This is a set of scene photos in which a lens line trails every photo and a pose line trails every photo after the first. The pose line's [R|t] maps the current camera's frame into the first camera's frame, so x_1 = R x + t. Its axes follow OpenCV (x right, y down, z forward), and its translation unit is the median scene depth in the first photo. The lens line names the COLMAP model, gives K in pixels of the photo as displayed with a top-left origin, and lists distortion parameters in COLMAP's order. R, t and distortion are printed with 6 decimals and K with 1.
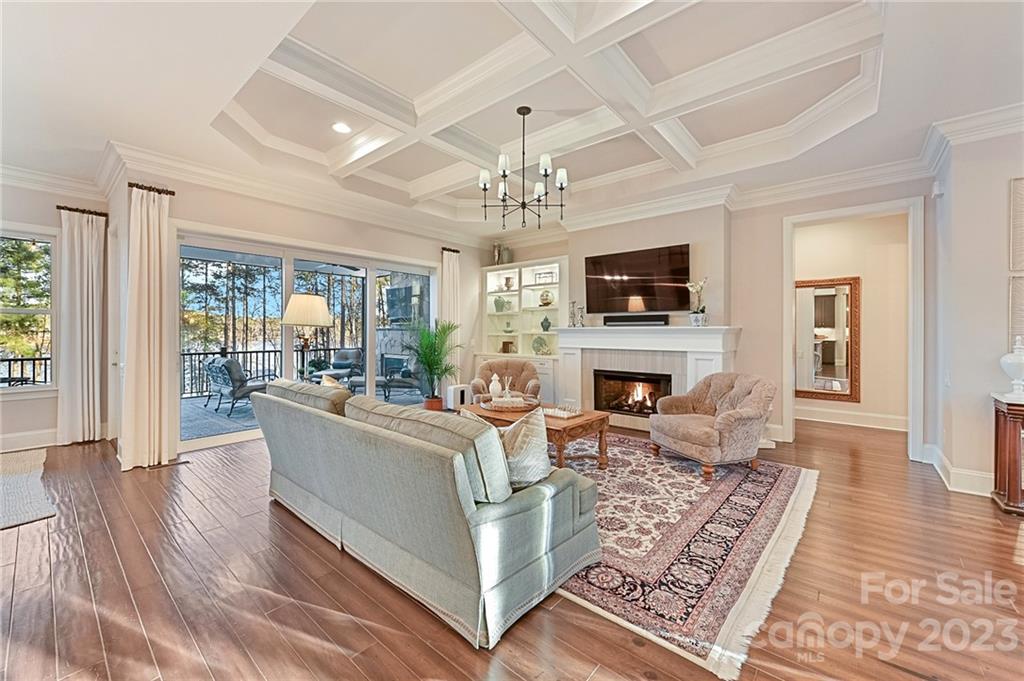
lens RADIAL K [[402.1, 0, 508.0], [0, 402.1, 334.8], [0, 0, 1]] dist [0.001676, 0.000091]
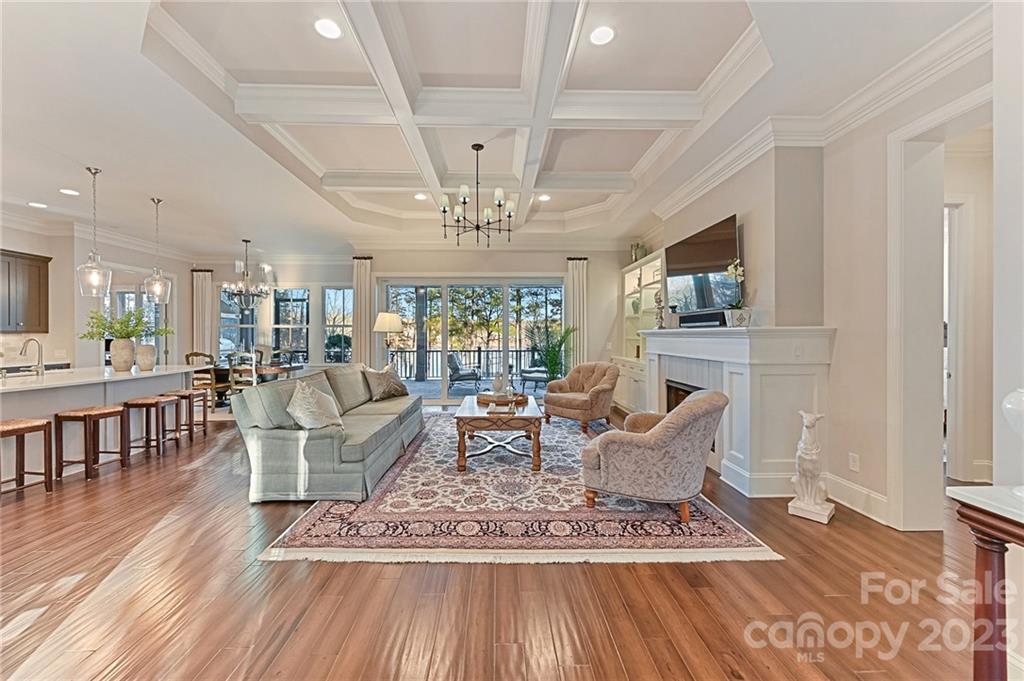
lens RADIAL K [[402.1, 0, 508.0], [0, 402.1, 334.8], [0, 0, 1]] dist [0.001676, 0.000091]
pose [[0.673570, -0.002874, -0.739118, 0.735674], [-0.004630, 0.999956, -0.008108, 0.000664], [0.739109, 0.008883, 0.673528, 0.206960]]
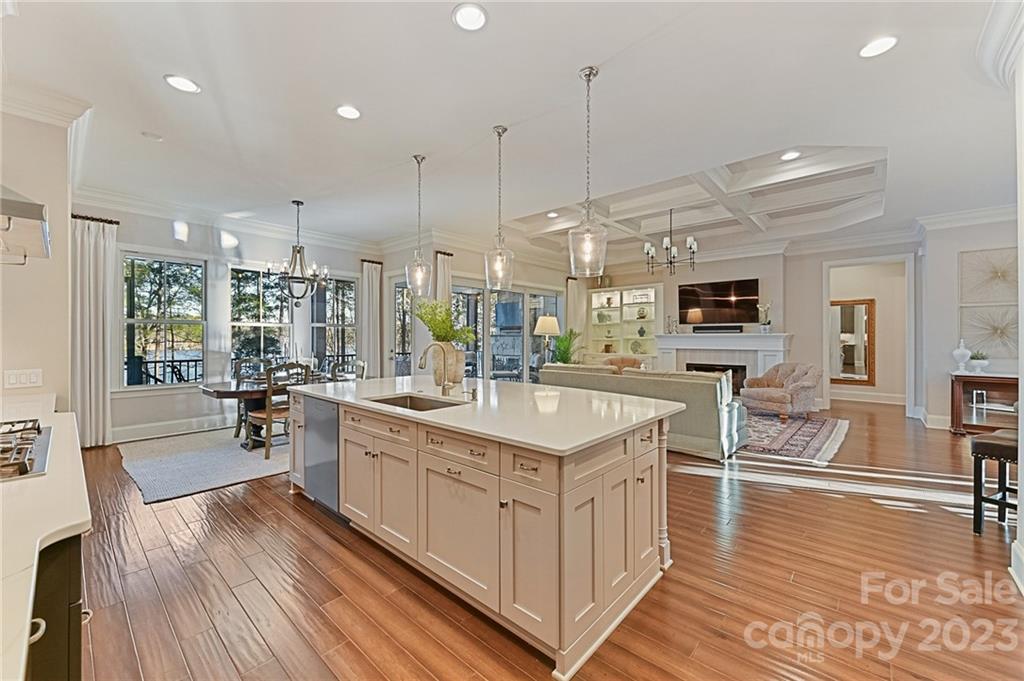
lens RADIAL K [[402.2, 0, 507.1], [0, 402.2, 339.3], [0, 0, 1]] dist [0.003391, -0.000071]
pose [[0.999680, -0.002085, -0.025192, -0.468243], [0.002007, 0.999993, -0.003125, 0.003835], [0.025198, 0.003073, 0.999678, -0.549338]]
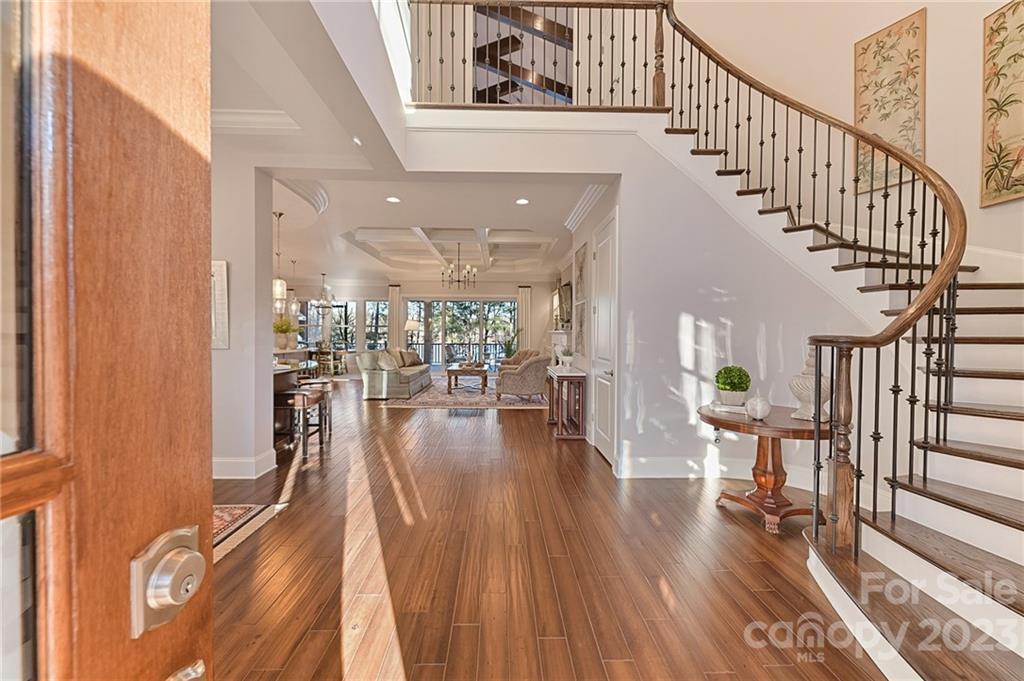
lens RADIAL K [[402.1, 0, 508.0], [0, 402.1, 334.8], [0, 0, 1]] dist [0.001676, 0.000091]
pose [[0.670340, 0.007568, -0.742016, 1.565864], [-0.013213, 0.999911, -0.001738, 0.003475], [0.741937, 0.010970, 0.670380, -0.318045]]
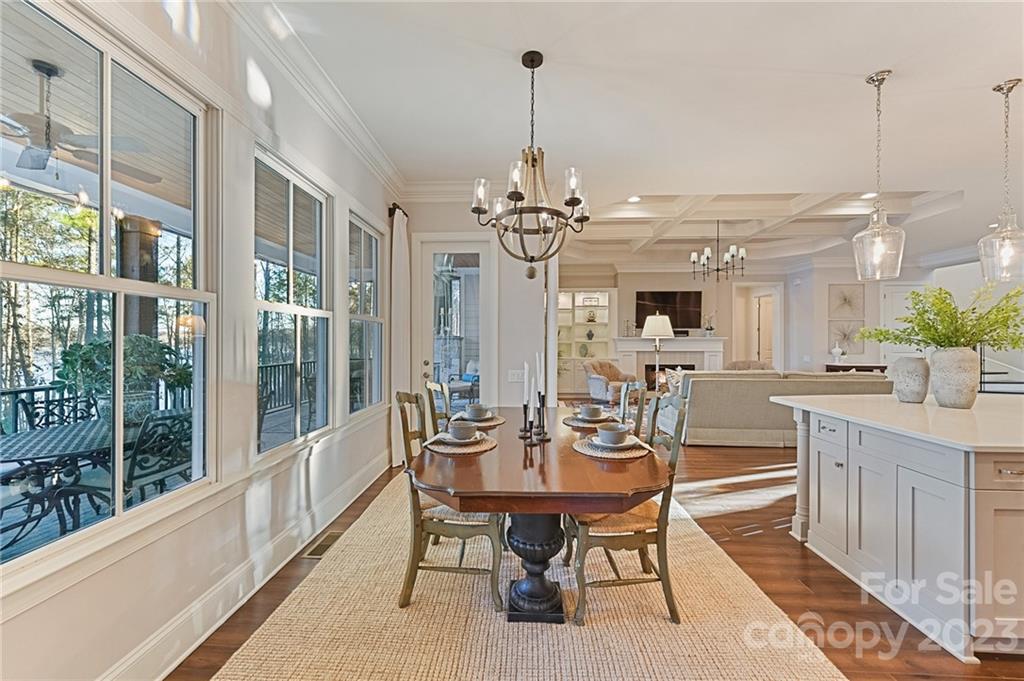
lens RADIAL K [[402.2, 0, 507.1], [0, 402.2, 339.3], [0, 0, 1]] dist [0.003391, -0.000071]
pose [[0.794650, -0.000748, 0.607068, -1.367419], [0.006355, 0.999955, -0.007087, -0.004968], [-0.607035, 0.009490, 0.794618, 0.109841]]
